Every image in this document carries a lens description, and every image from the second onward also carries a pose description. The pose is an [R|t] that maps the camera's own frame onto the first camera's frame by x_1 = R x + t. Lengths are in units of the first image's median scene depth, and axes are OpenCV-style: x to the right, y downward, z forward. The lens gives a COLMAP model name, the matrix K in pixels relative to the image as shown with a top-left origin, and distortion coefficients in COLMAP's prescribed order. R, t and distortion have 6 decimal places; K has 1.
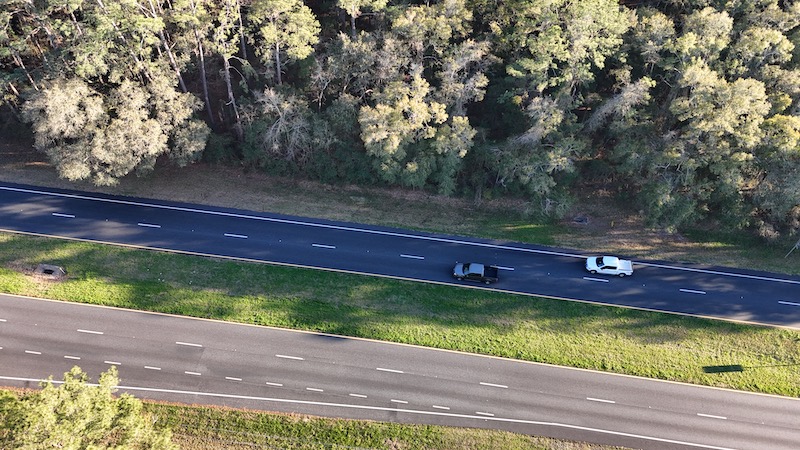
lens RADIAL K [[586.6, 0, 401.3], [0, 586.6, 224.4], [0, 0, 1]] dist [0.088161, -0.100694]
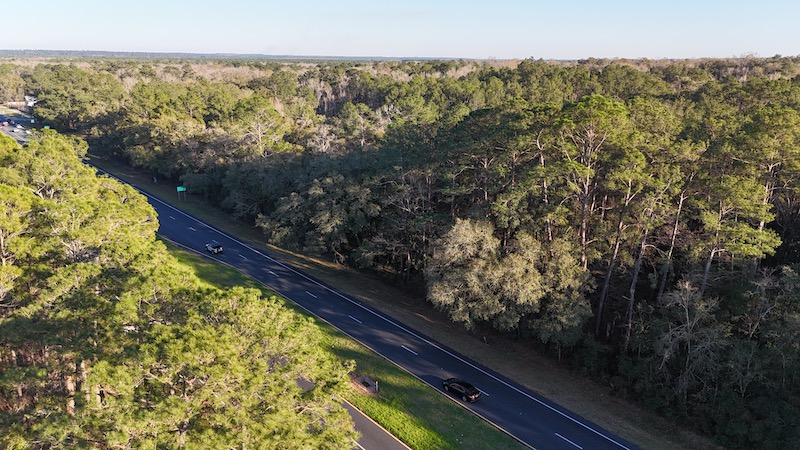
lens RADIAL K [[586.6, 0, 401.3], [0, 586.6, 224.4], [0, 0, 1]] dist [0.088161, -0.100694]
pose [[0.741176, 0.171845, -0.648943, -0.002437], [-0.523168, 0.753603, -0.397966, 0.231562], [0.420657, 0.634469, 0.648457, 0.283953]]
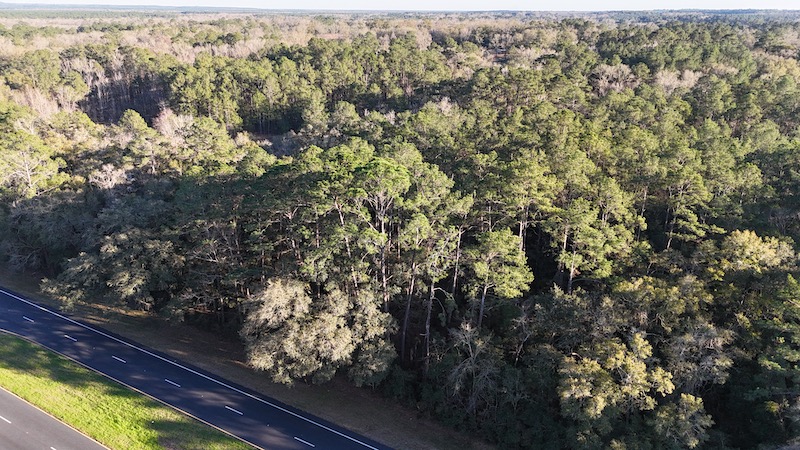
lens RADIAL K [[586.6, 0, 401.3], [0, 586.6, 224.4], [0, 0, 1]] dist [0.088161, -0.100694]
pose [[0.921019, 0.121765, -0.369995, 0.010011], [-0.298375, 0.831155, -0.469206, 0.115392], [0.250391, 0.542545, 0.801841, 0.135486]]
